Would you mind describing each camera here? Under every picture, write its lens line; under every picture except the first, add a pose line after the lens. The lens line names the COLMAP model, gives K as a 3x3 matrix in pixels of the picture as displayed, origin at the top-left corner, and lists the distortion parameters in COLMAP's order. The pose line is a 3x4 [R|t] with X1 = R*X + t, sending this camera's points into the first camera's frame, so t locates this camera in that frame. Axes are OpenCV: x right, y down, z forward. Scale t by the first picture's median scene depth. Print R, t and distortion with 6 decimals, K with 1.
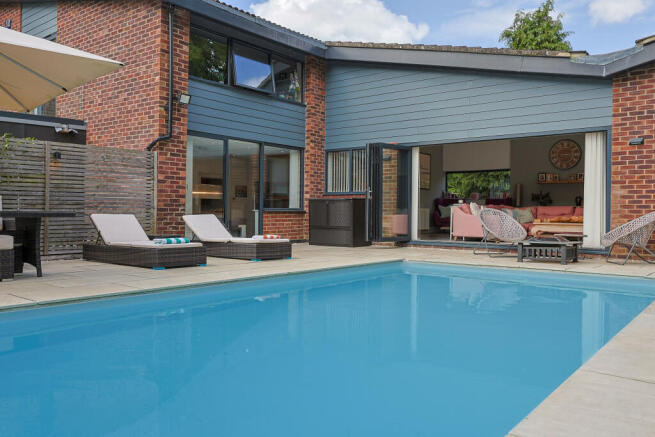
lens RADIAL K [[520.0, 0, 326.9], [0, 520.0, 215.8], [0, 0, 1]] dist [-0.007417, -0.002233]
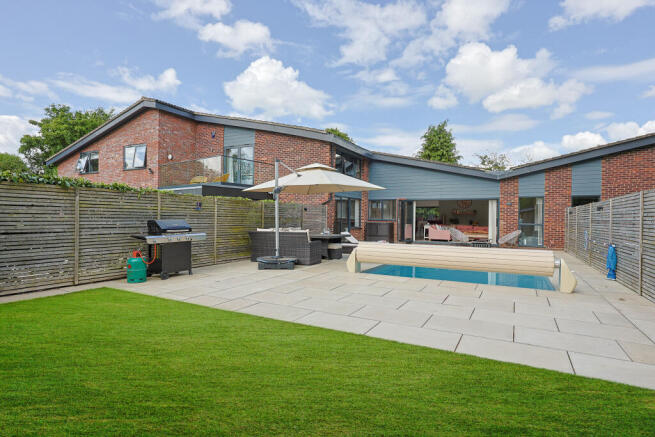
lens RADIAL K [[344.3, 0, 328.6], [0, 344.3, 220.8], [0, 0, 1]] dist [-0.002114, -0.000098]
pose [[0.981548, -0.000278, 0.191216, -0.492631], [0.000038, 0.999999, 0.001256, -0.043834], [-0.191216, -0.001225, 0.981547, -0.427082]]
